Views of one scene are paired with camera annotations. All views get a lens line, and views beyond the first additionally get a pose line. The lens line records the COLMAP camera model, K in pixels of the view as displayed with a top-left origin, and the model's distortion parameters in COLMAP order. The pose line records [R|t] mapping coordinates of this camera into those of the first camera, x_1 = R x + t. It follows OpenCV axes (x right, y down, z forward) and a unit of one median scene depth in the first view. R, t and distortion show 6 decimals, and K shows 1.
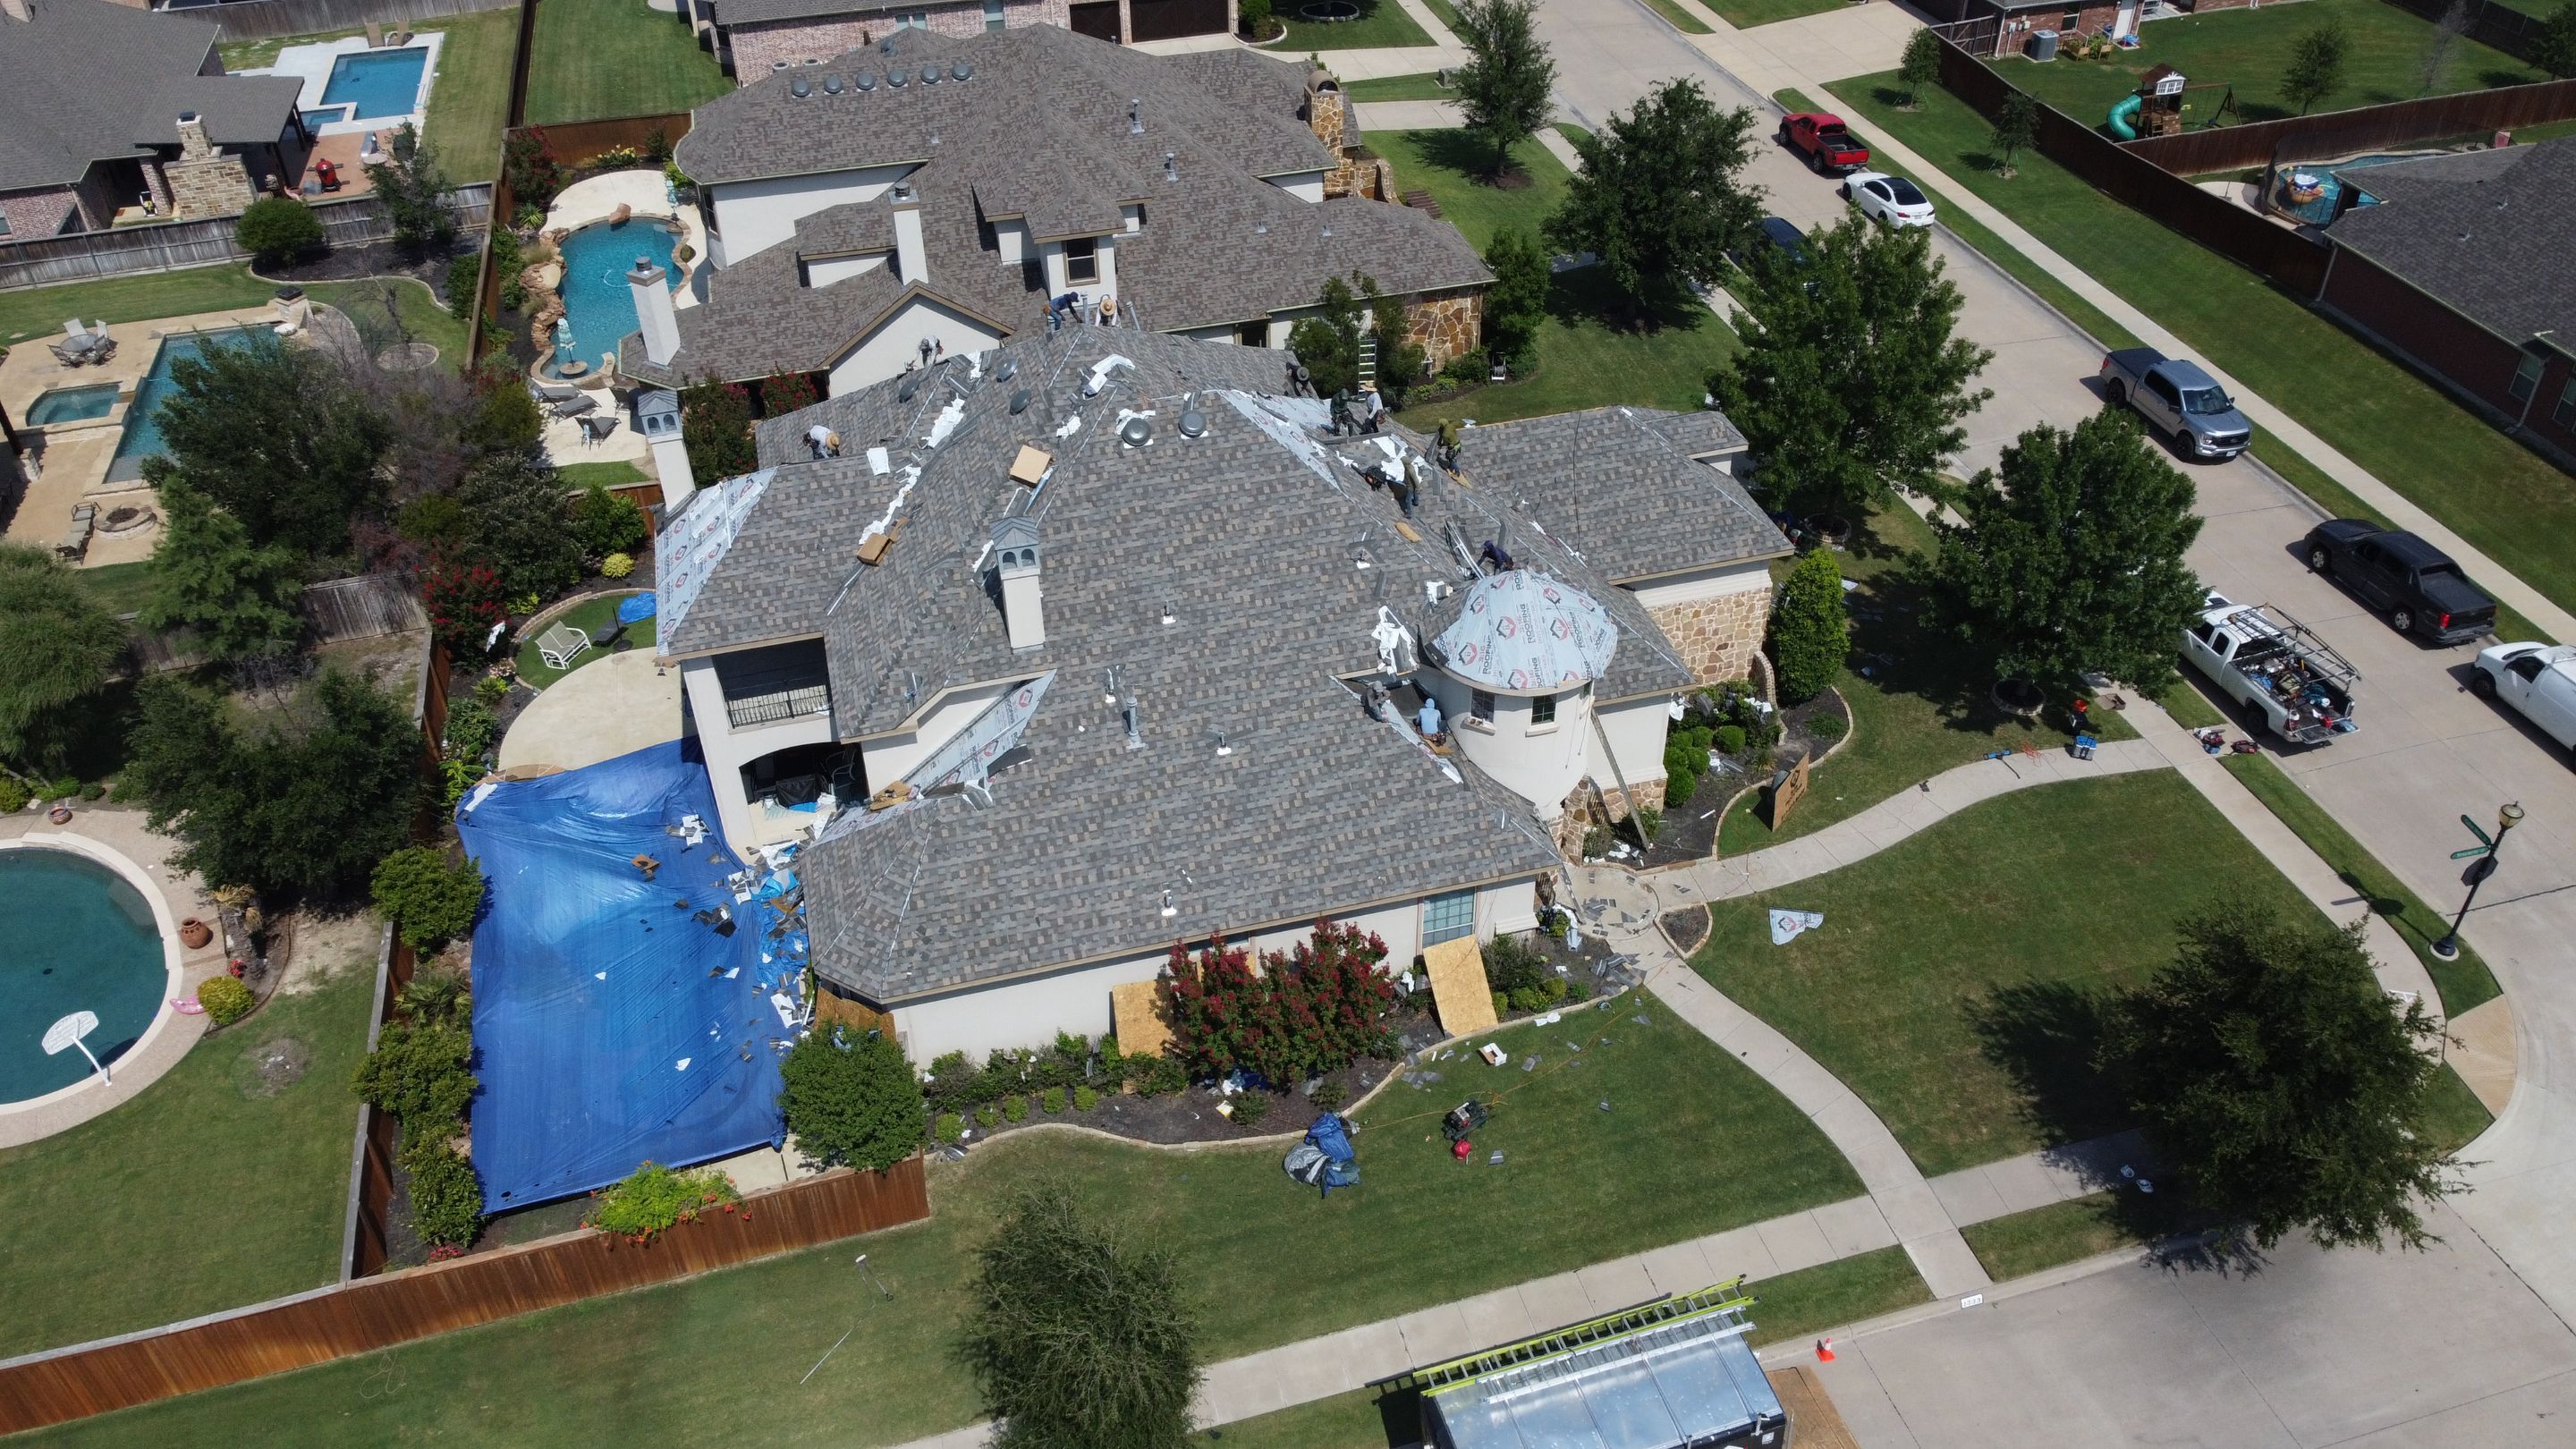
lens RADIAL K [[1952.3, 0, 1281.5], [0, 1952.3, 714.8], [0, 0, 1]] dist [0.000731, -0.006101]
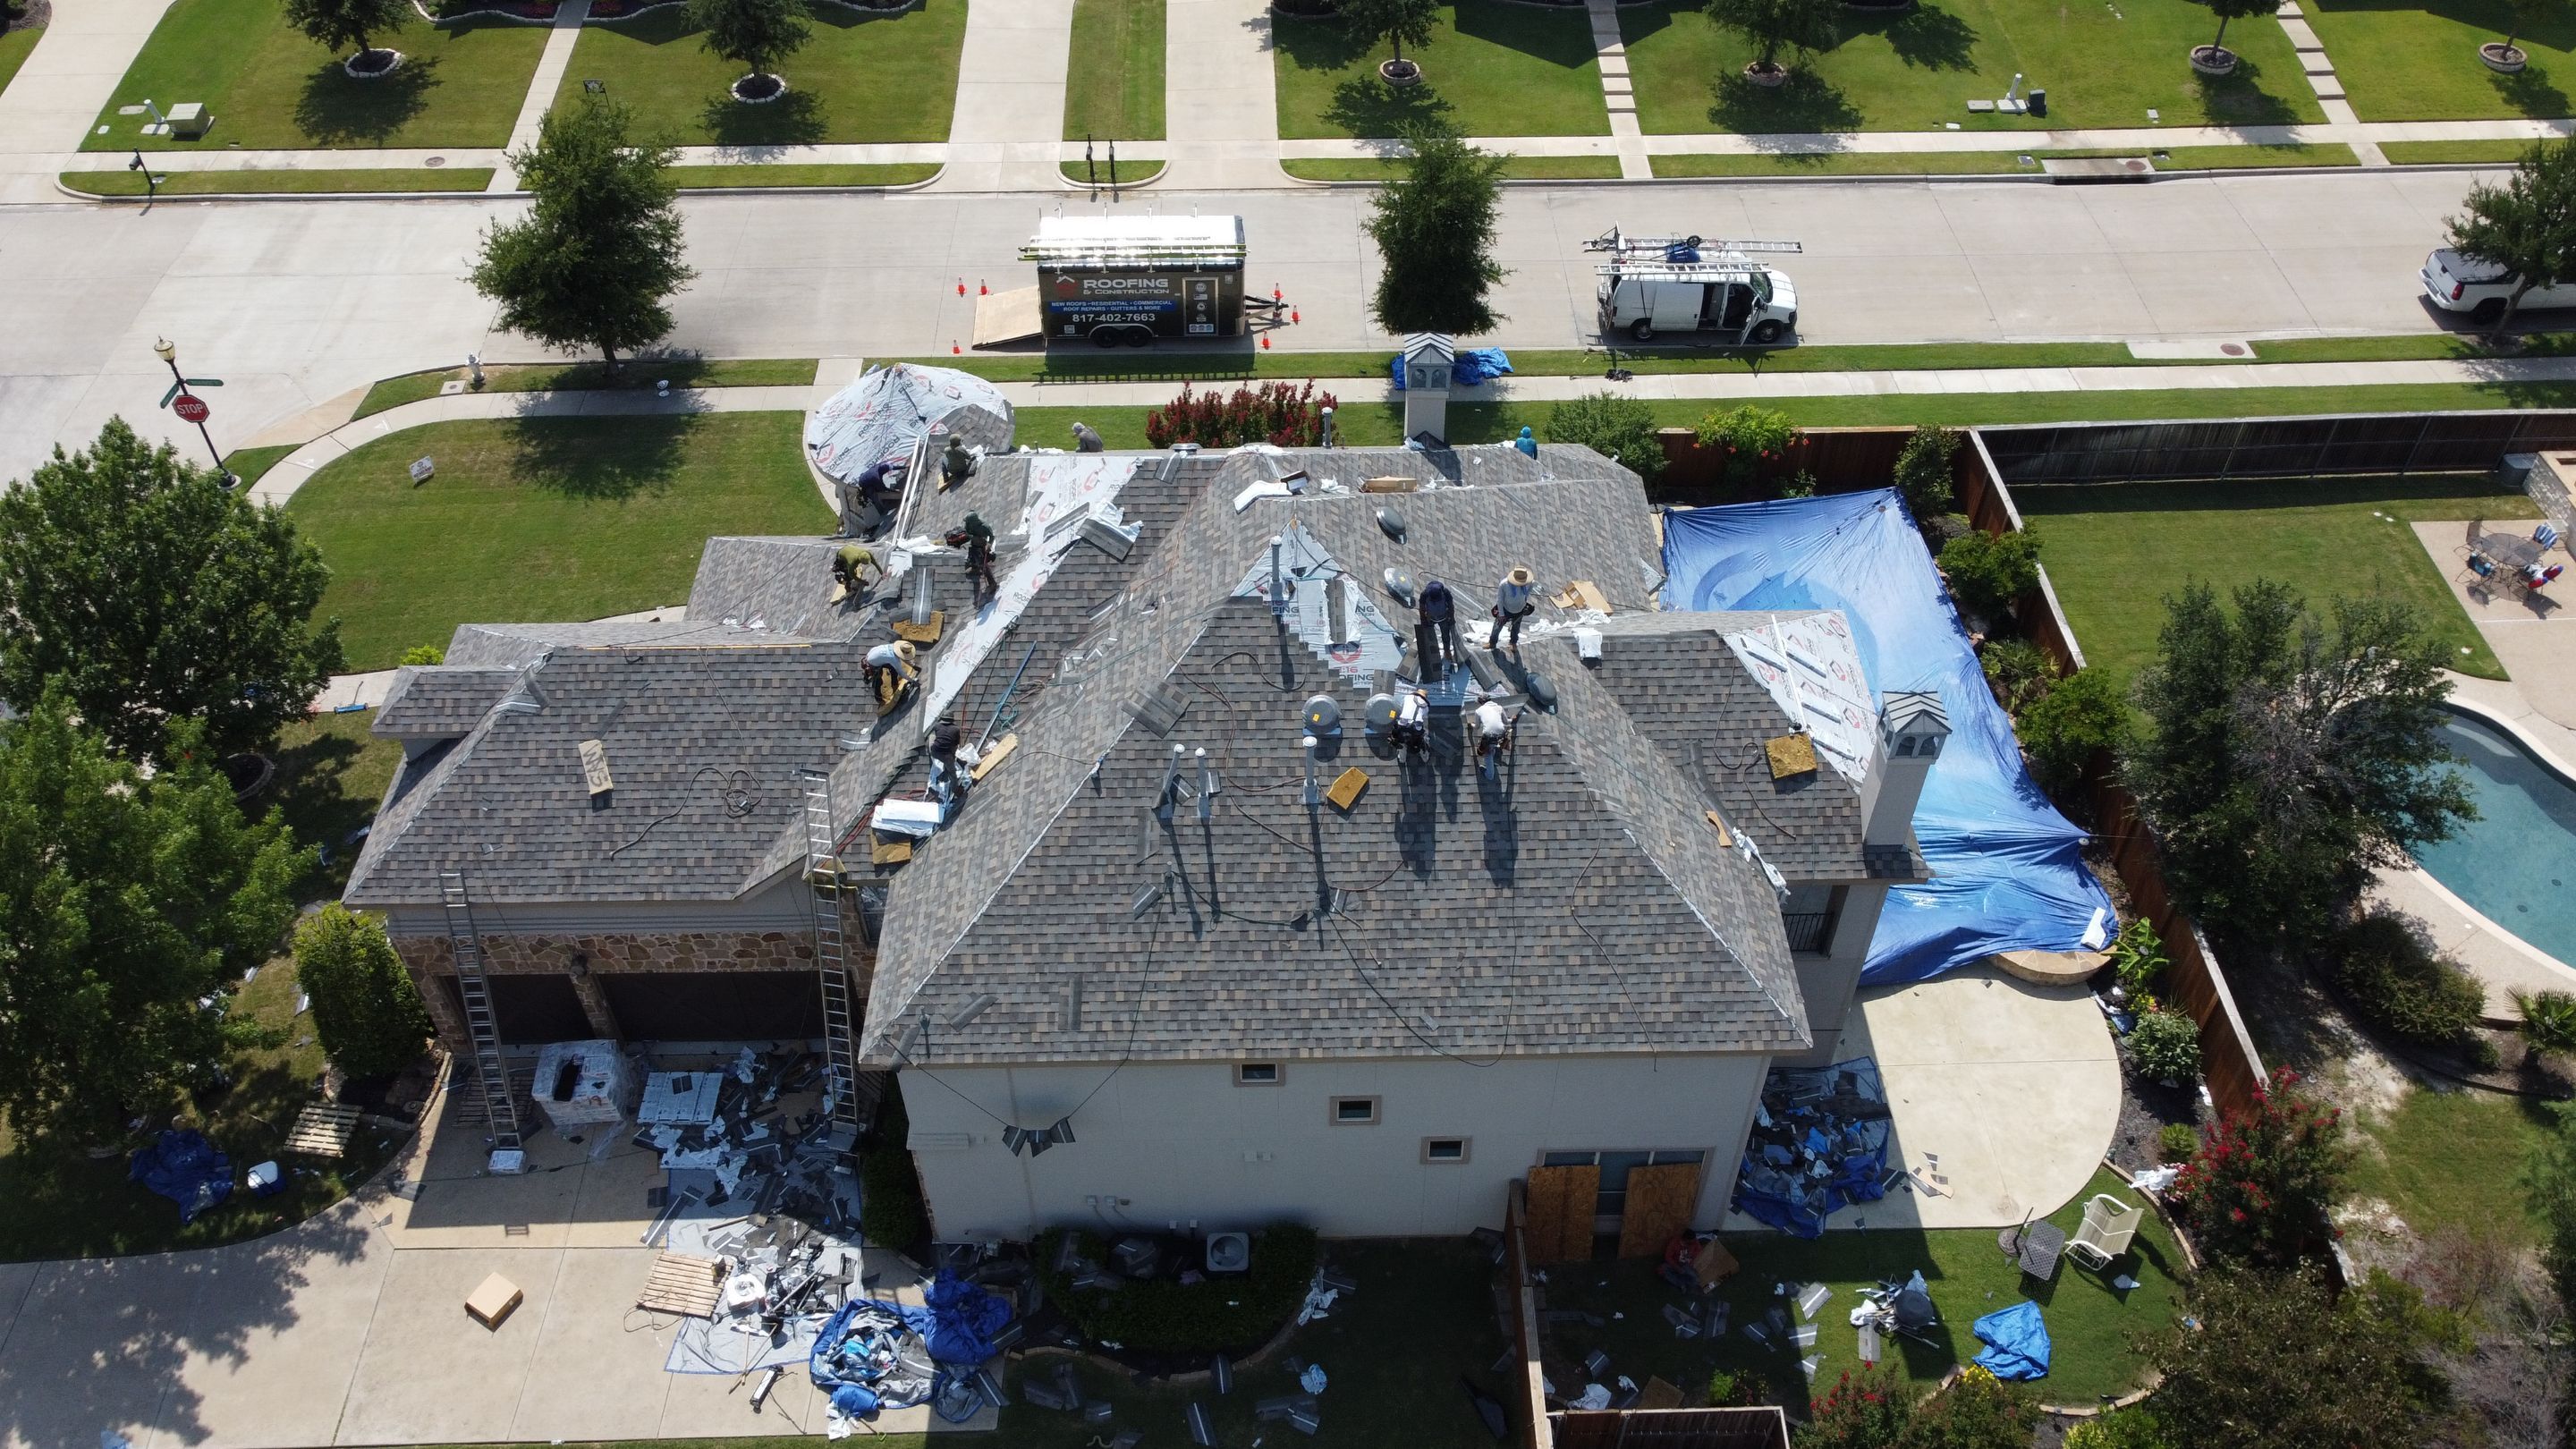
lens RADIAL K [[1952.3, 0, 1280.5], [0, 1952.3, 718.6], [0, 0, 1]] dist [0.000731, -0.006101]
pose [[-0.968999, -0.157714, 0.190175, -0.243751], [0.168696, 0.140014, 0.975673, -0.876085], [-0.180504, 0.977508, -0.109068, 1.150873]]
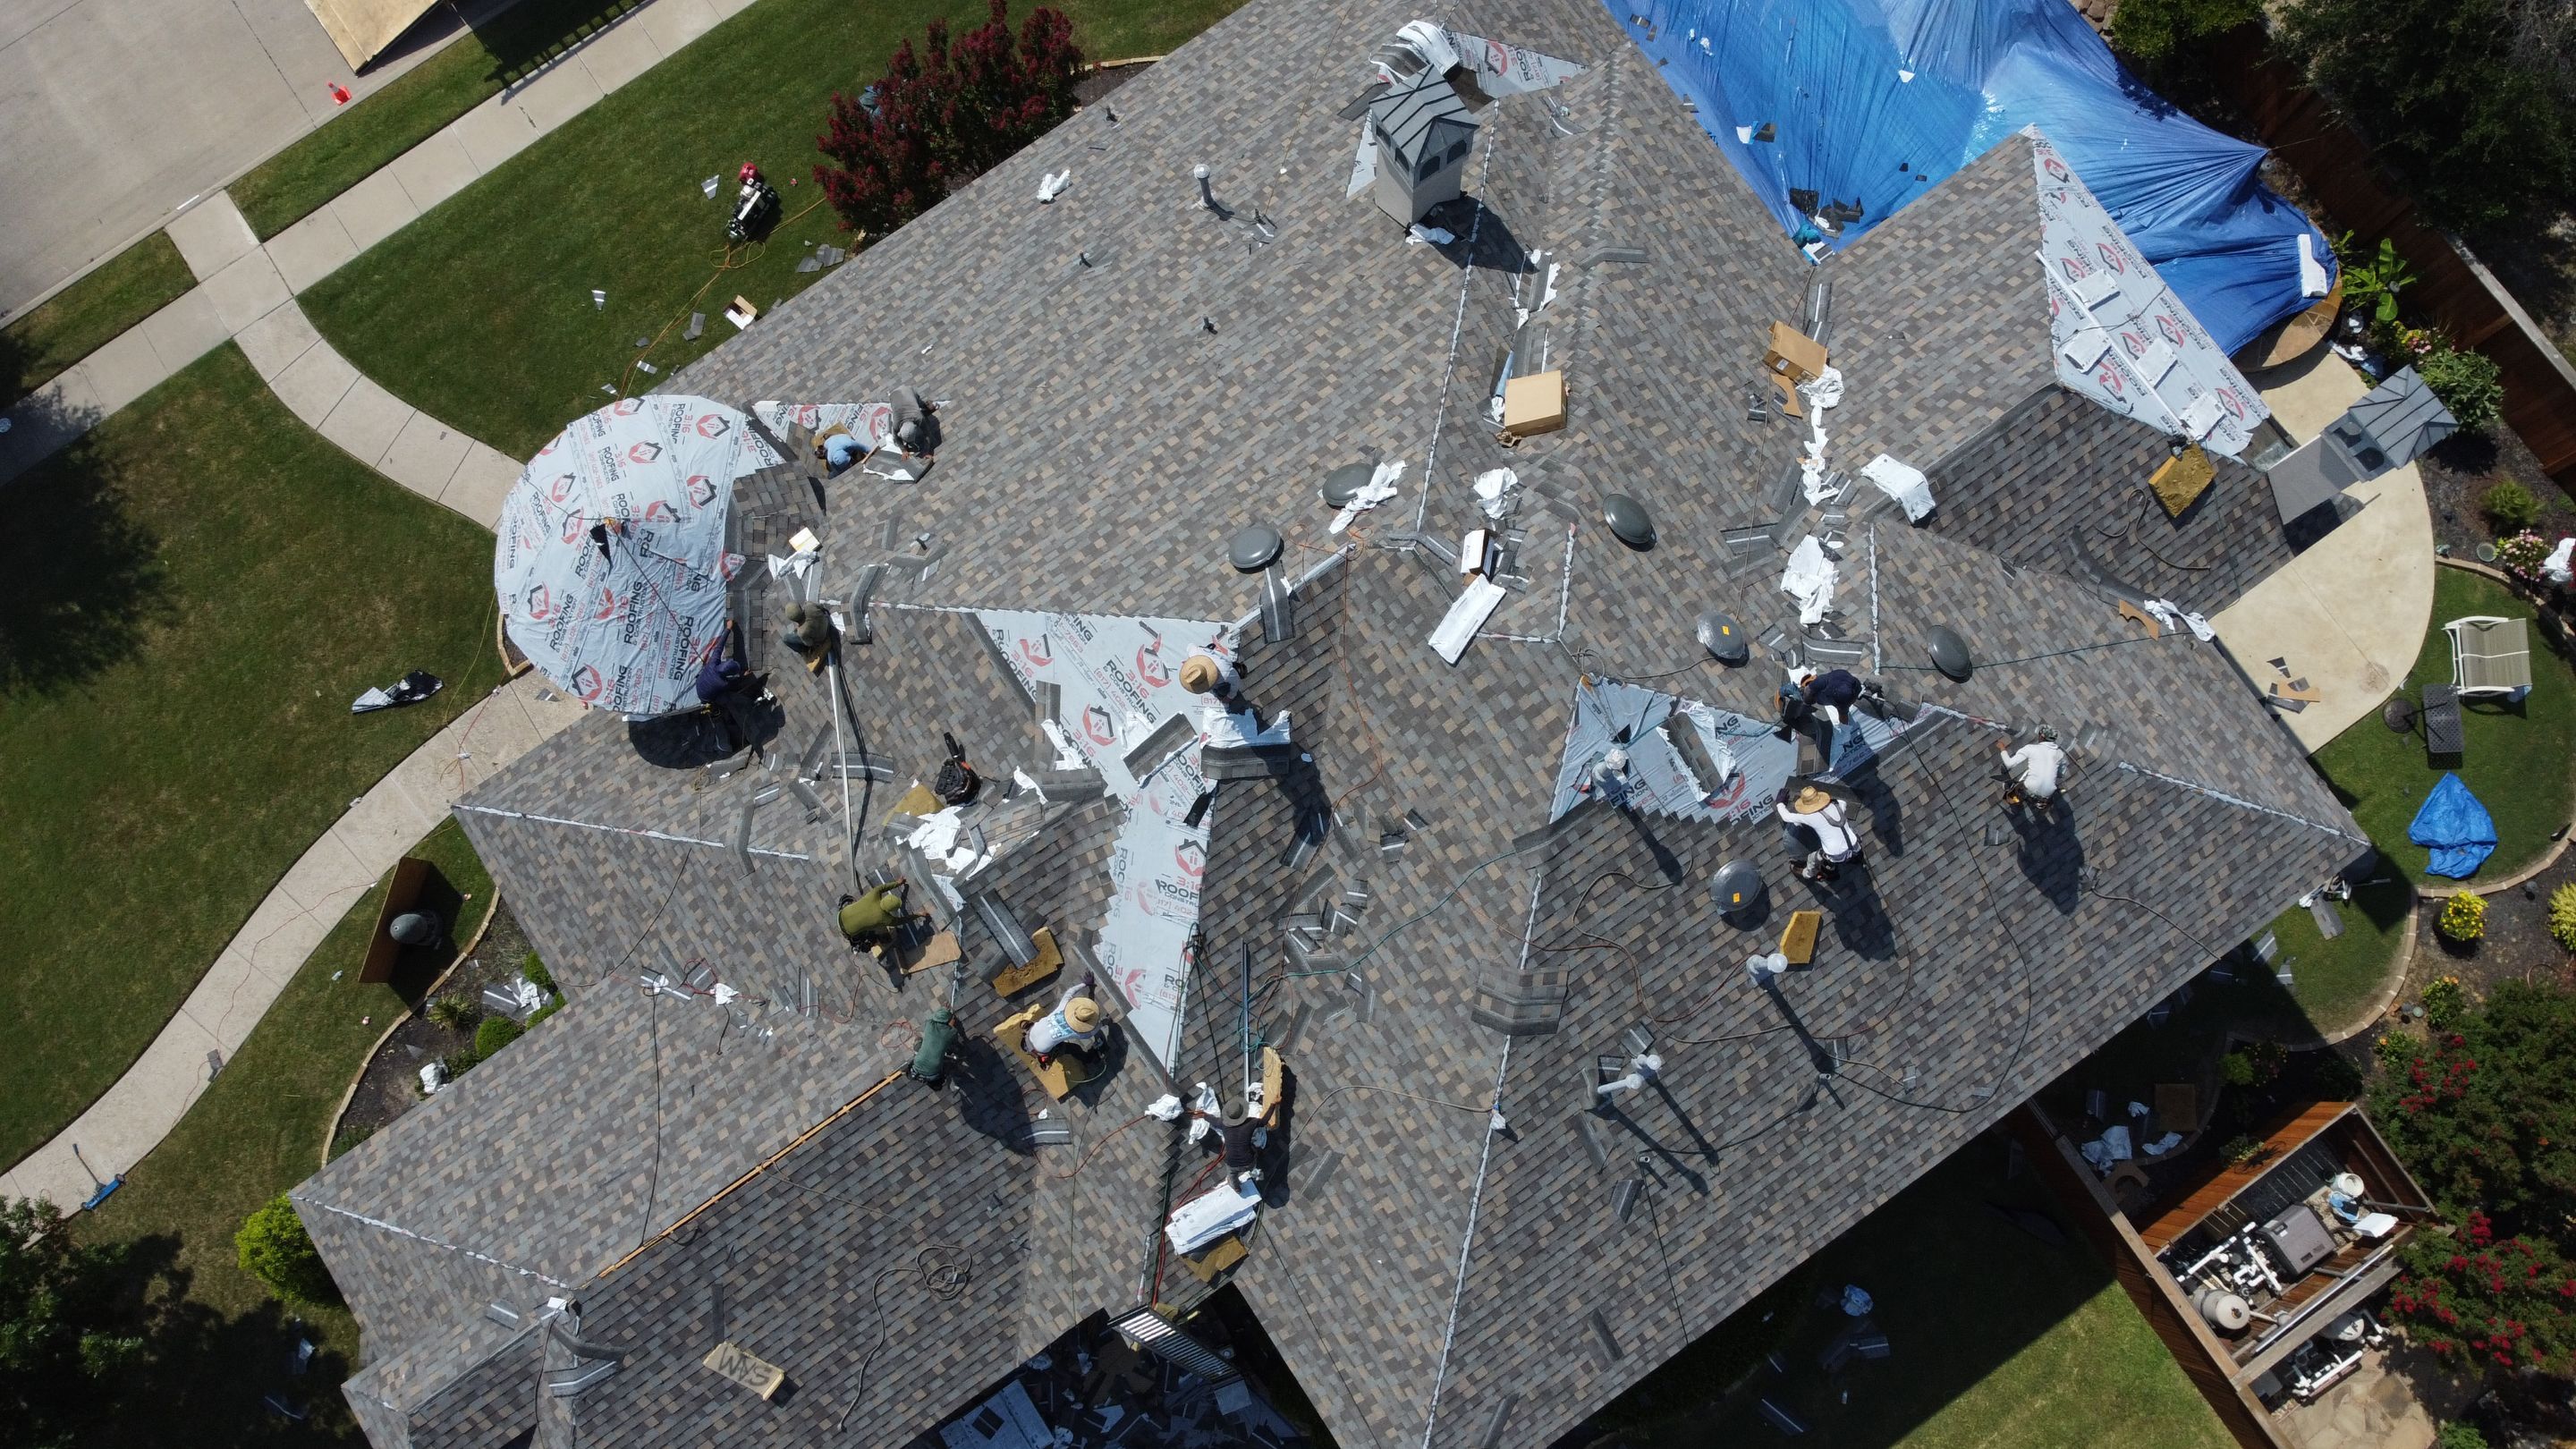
lens RADIAL K [[1952.3, 0, 1283.6], [0, 1952.3, 715.0], [0, 0, 1]] dist [0.000731, -0.006101]
pose [[-0.941506, 0.336697, -0.014214, -0.030087], [-0.165372, -0.424856, 0.890028, -0.590656], [0.293631, 0.840317, 0.455684, 0.787592]]
